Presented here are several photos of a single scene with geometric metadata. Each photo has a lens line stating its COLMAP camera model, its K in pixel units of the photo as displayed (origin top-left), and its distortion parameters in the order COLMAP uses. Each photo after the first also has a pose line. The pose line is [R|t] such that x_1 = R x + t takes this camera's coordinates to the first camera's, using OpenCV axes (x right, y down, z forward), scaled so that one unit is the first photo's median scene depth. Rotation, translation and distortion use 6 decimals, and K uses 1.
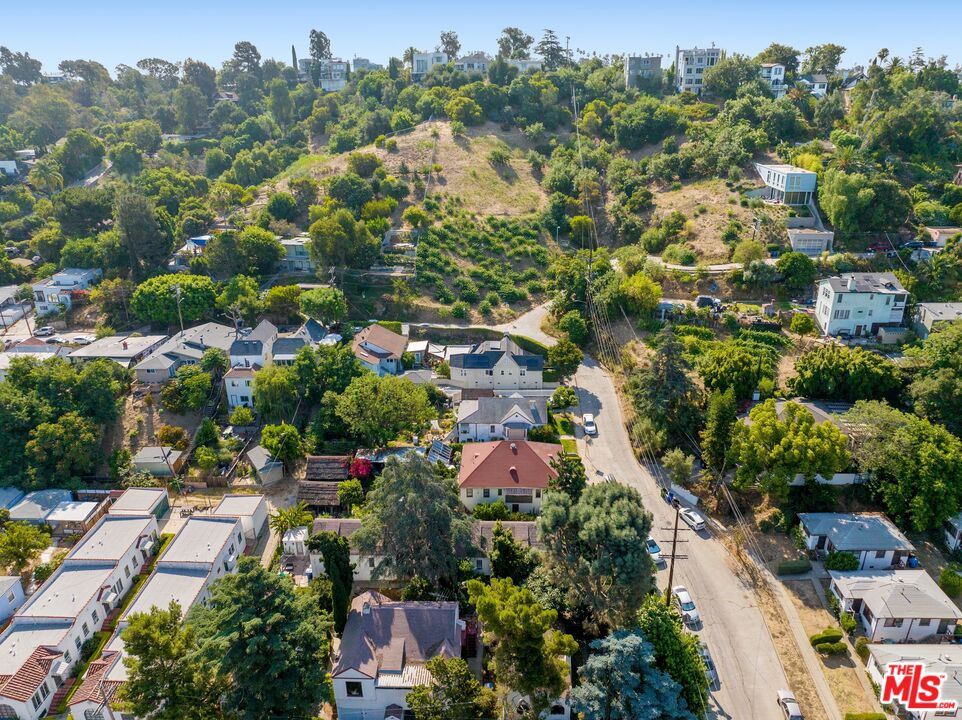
lens RADIAL K [[678.0, 0, 481.0], [0, 678.0, 360.0], [0, 0, 1]] dist [-0.037335, -0.000874]
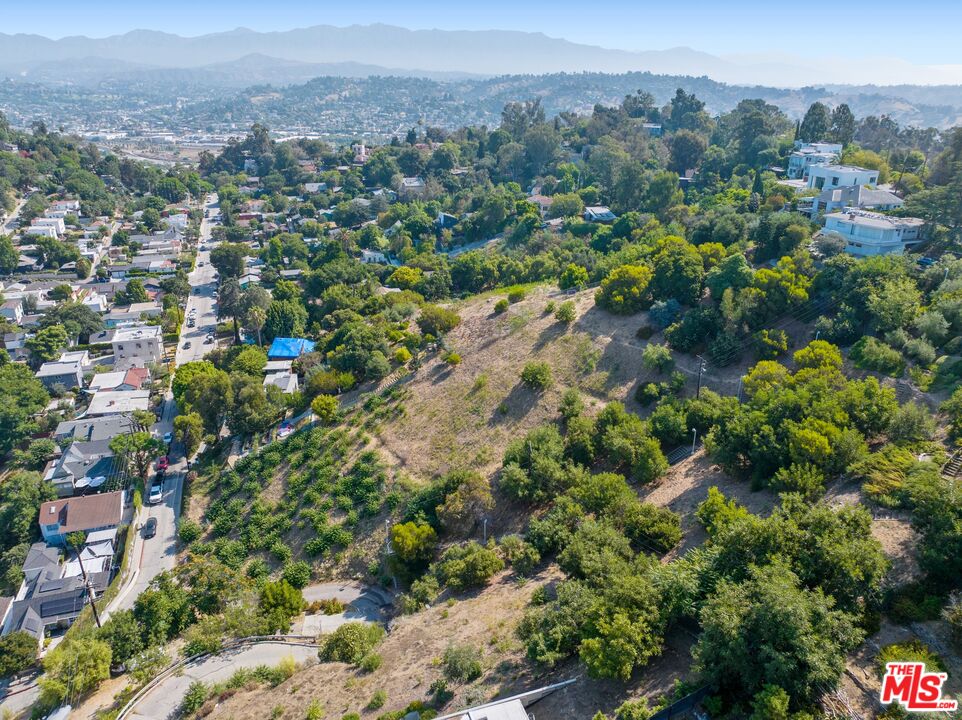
lens RADIAL K [[678.0, 0, 481.0], [0, 678.0, 360.0], [0, 0, 1]] dist [-0.037335, -0.000874]
pose [[0.356074, 0.374022, -0.856341, 0.506667], [-0.362385, 0.899958, 0.242390, -0.416072], [0.861330, 0.224016, 0.455991, 0.609783]]
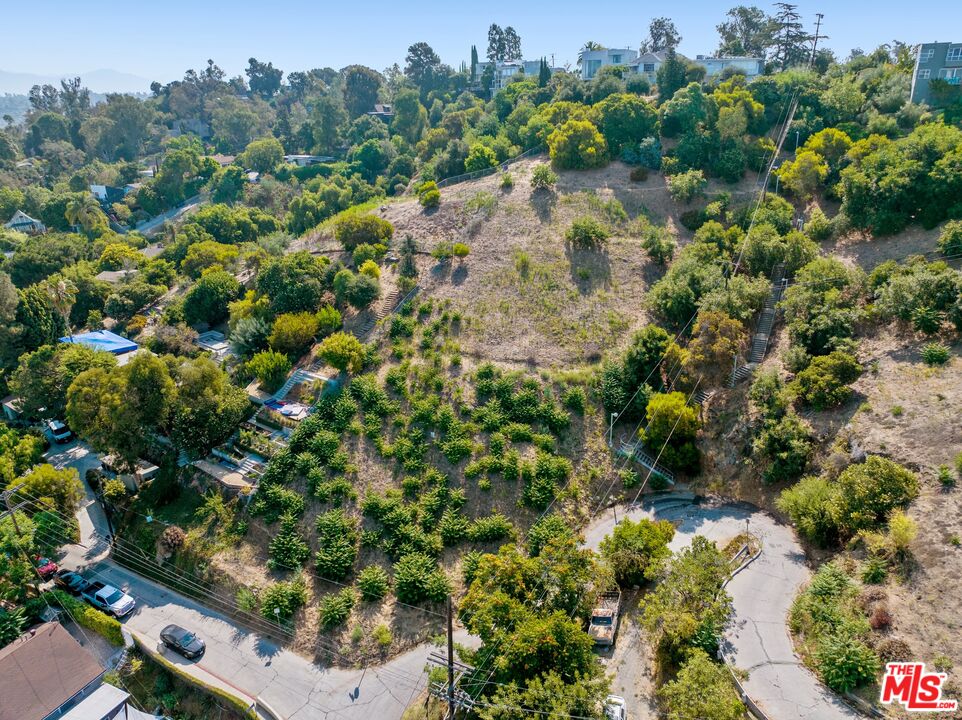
lens RADIAL K [[678.0, 0, 481.0], [0, 678.0, 360.0], [0, 0, 1]] dist [-0.037335, -0.000874]
pose [[0.897387, 0.151620, -0.414377, 0.176308], [-0.153441, 0.987729, 0.029112, -0.187721], [0.413706, 0.037458, 0.909640, 0.436587]]
